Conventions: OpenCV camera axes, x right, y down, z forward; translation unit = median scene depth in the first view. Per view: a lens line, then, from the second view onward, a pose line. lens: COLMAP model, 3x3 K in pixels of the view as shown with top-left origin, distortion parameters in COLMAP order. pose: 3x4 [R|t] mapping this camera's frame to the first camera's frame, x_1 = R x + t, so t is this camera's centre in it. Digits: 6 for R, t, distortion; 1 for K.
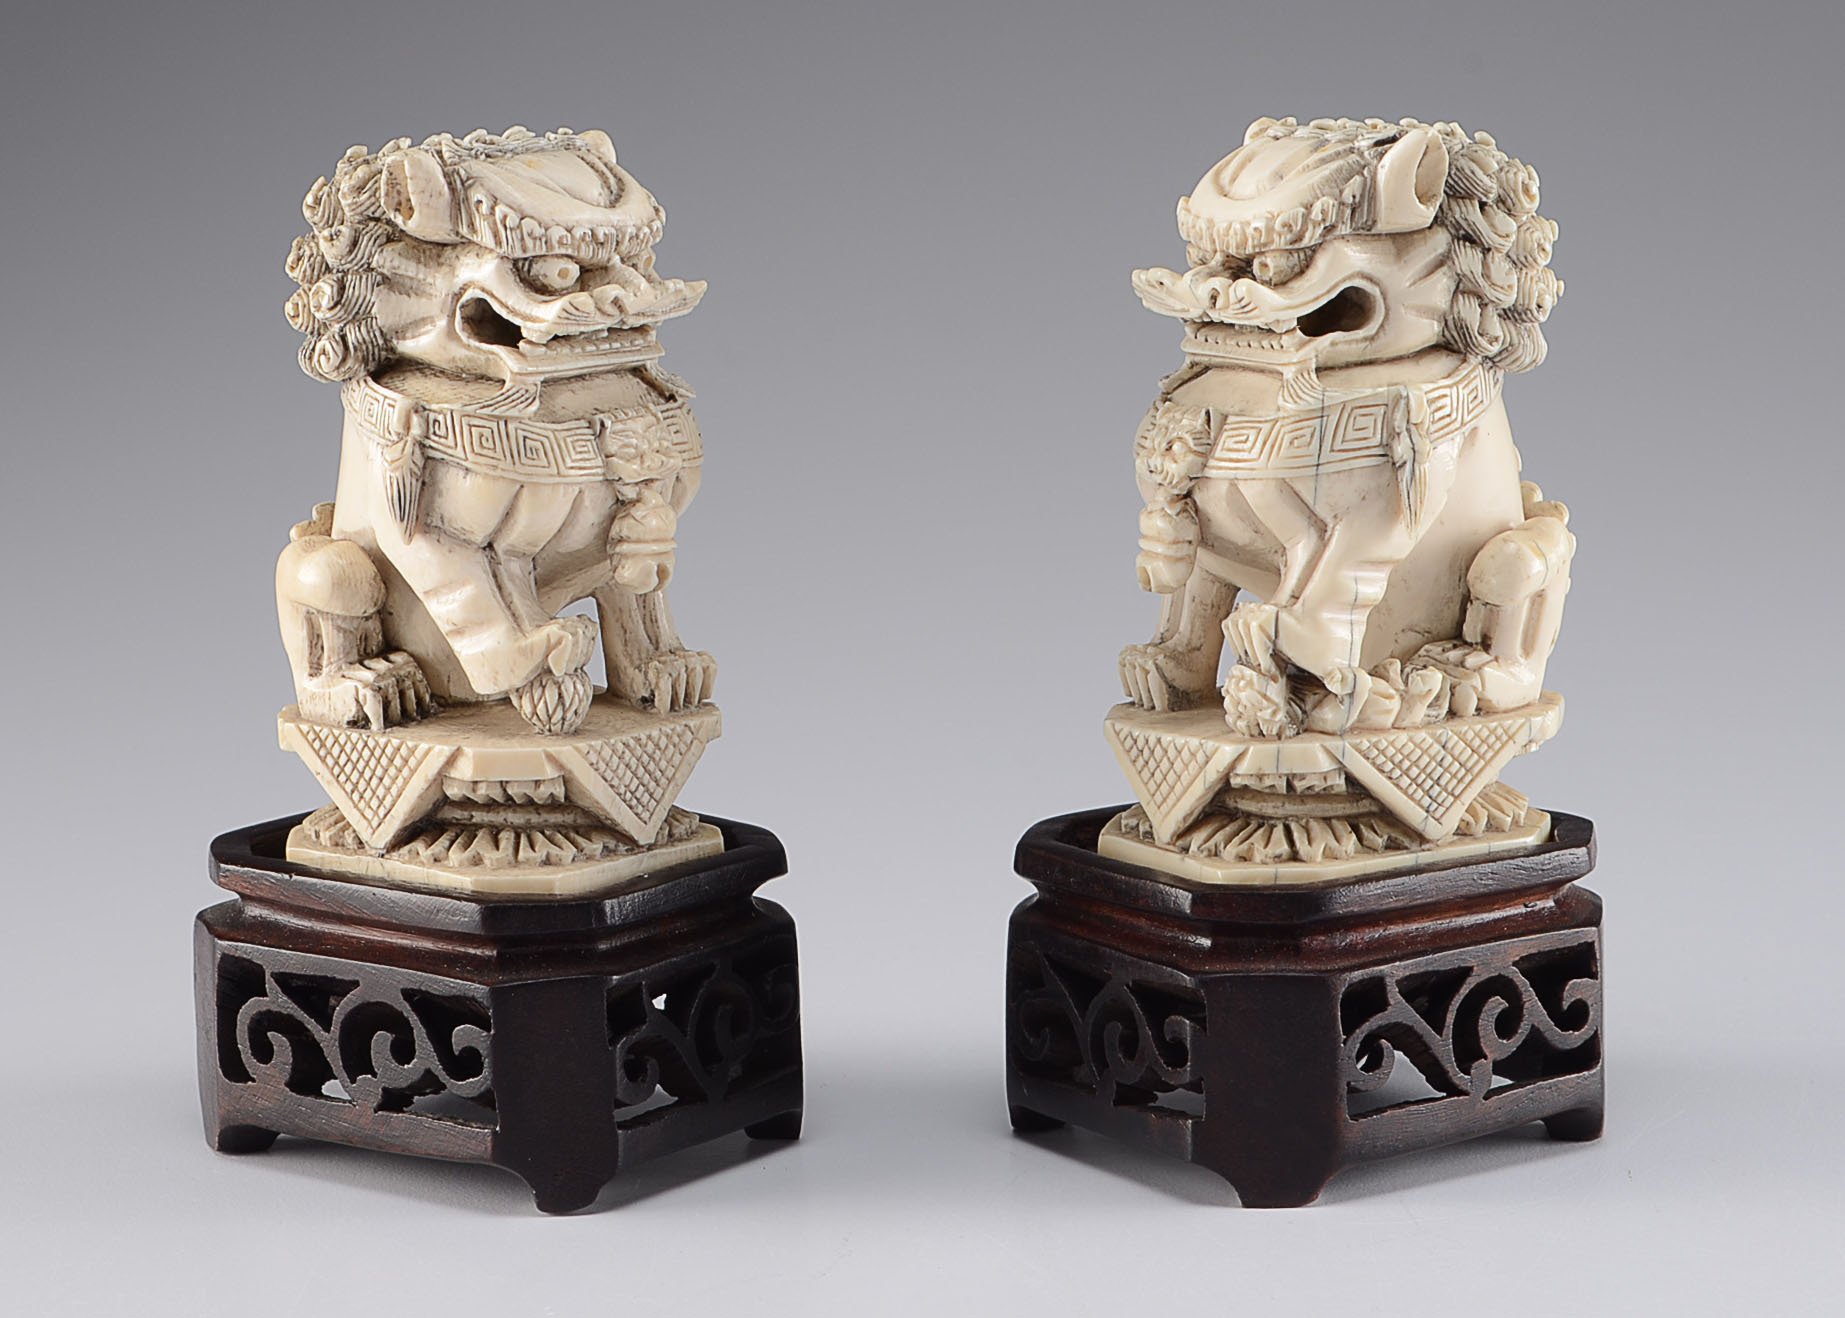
lens RADIAL K [[3881.4, 0, 924.6], [0, 3881.4, 667.7], [0, 0, 1]] dist [-0.092487, 0.000000]
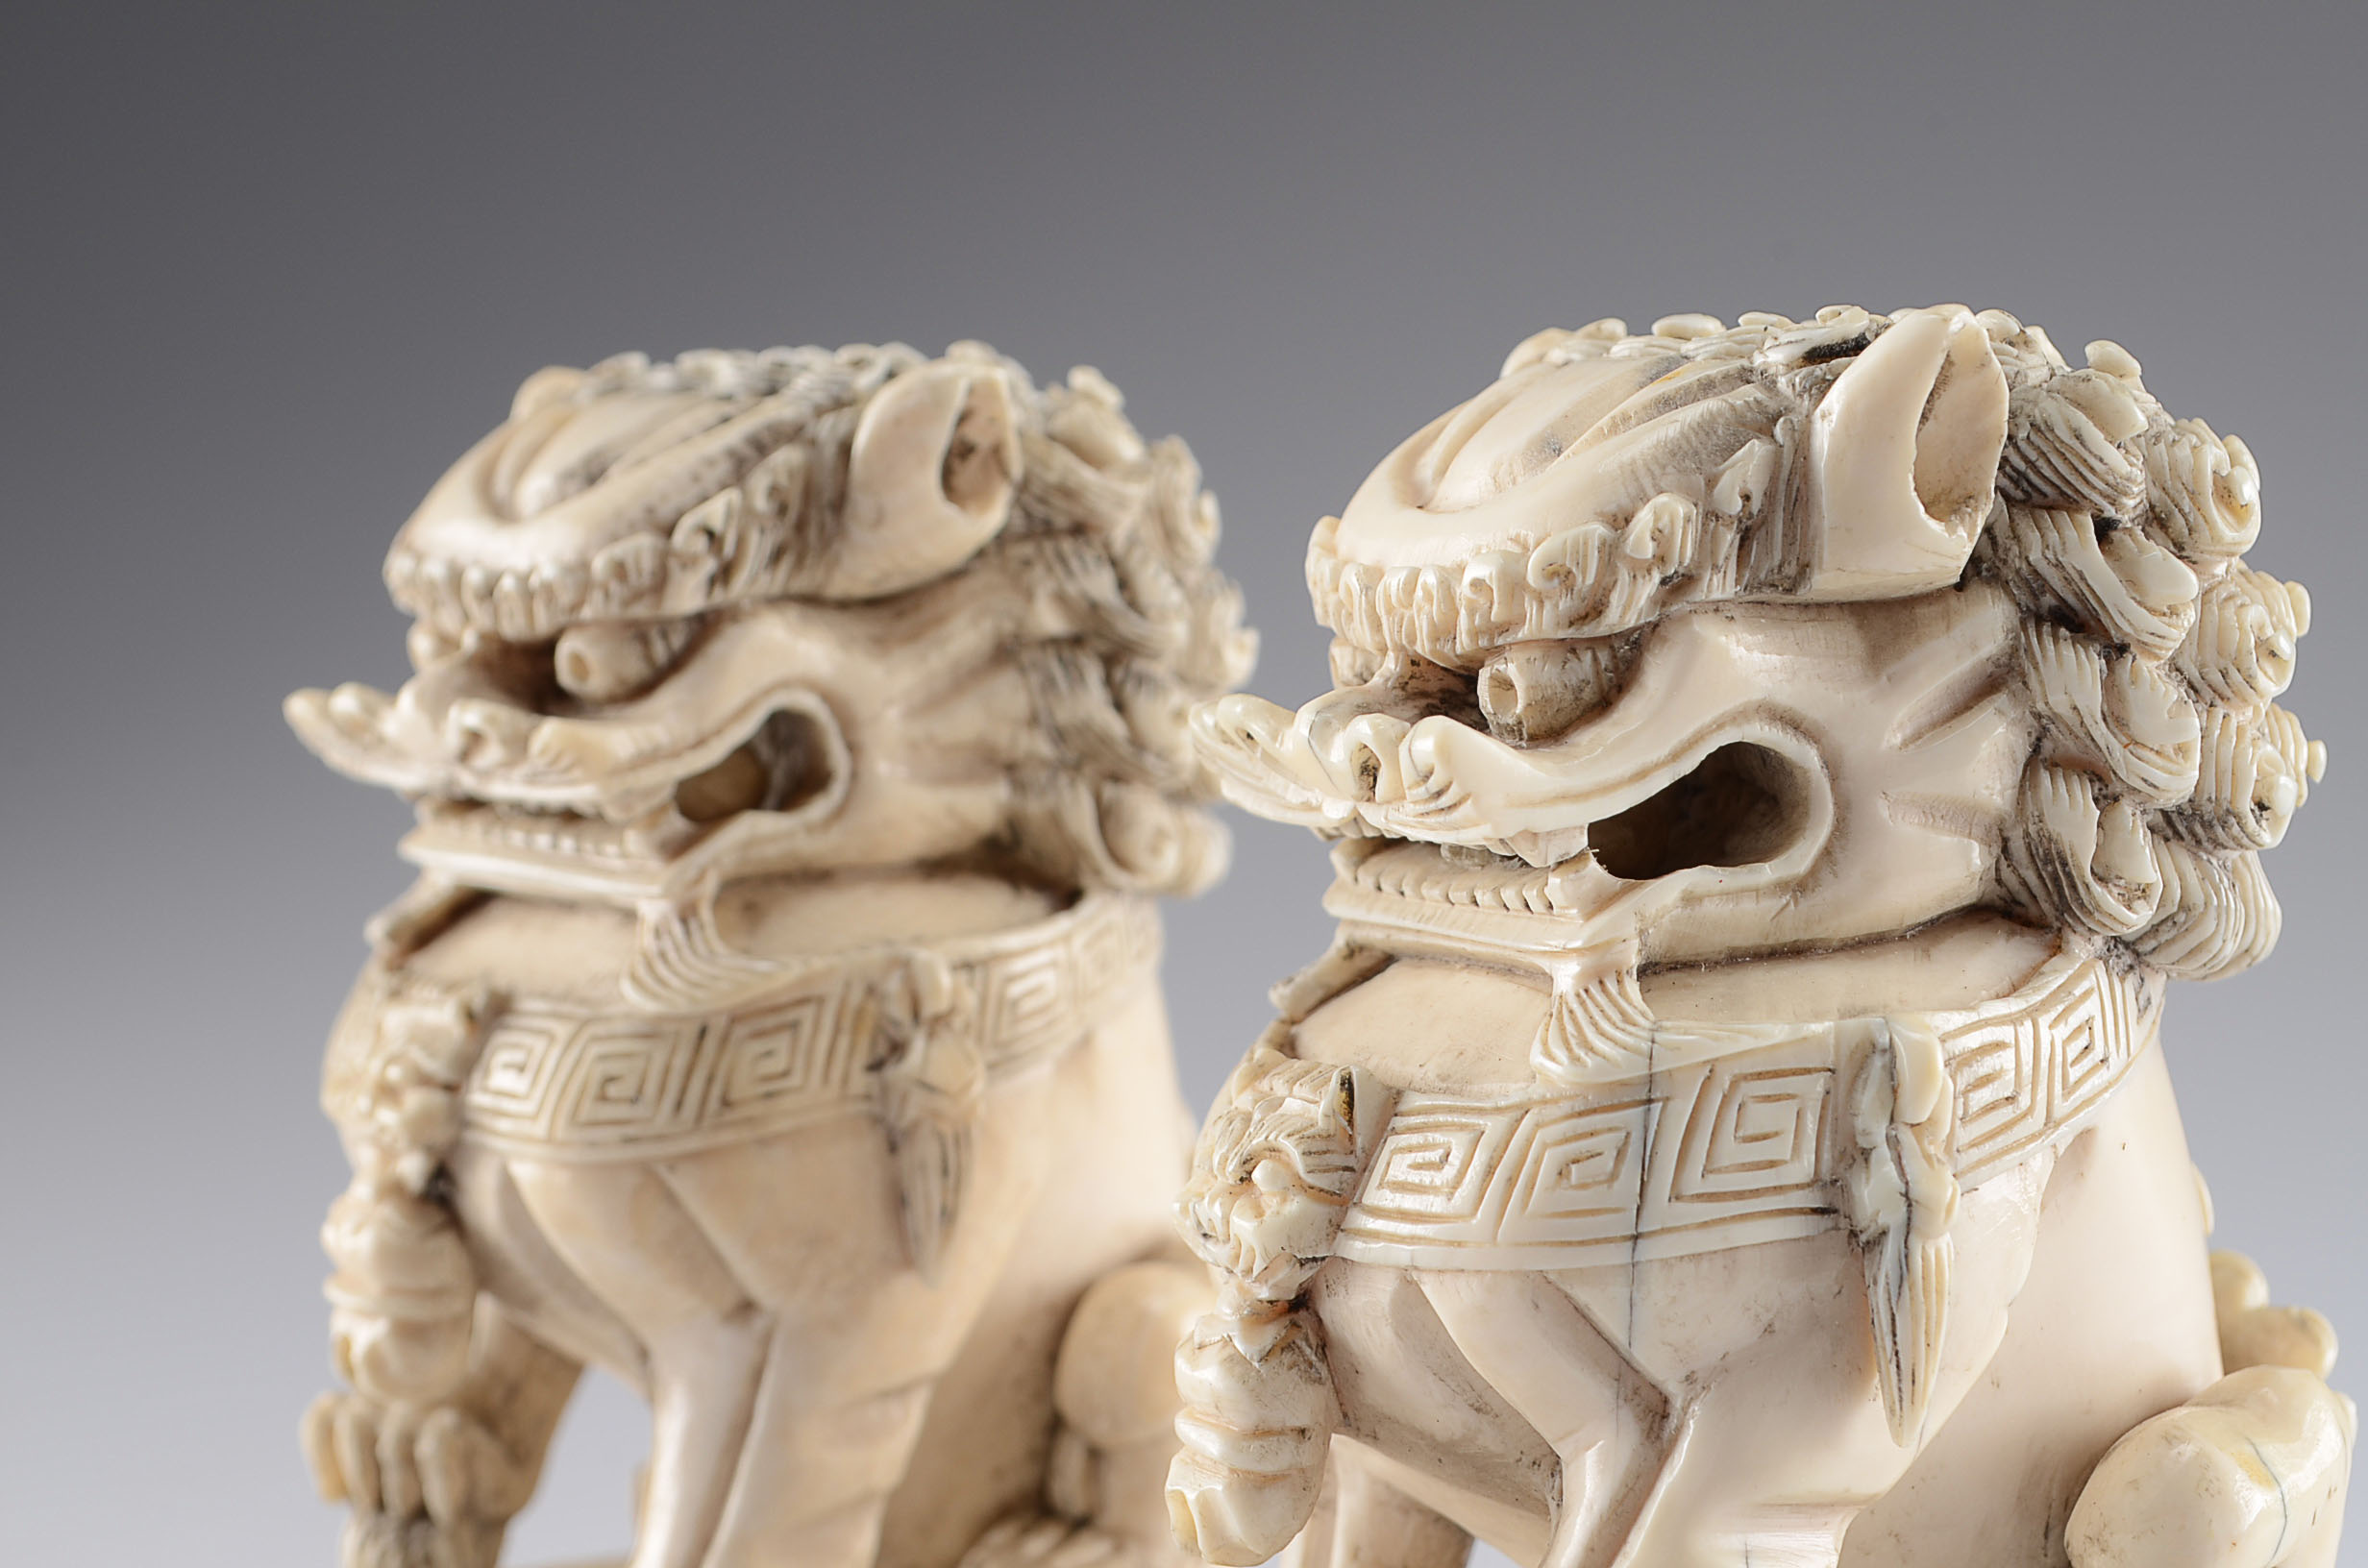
lens RADIAL K [[4513.9, 0, 1175.3], [0, 4513.9, 783.2], [0, 0, 1]] dist [-0.032916, 0.000000]
pose [[0.997339, 0.011772, -0.071954, 0.087108], [-0.019551, 0.993917, -0.108378, -0.047219], [0.070240, 0.109497, 0.991502, 0.571184]]
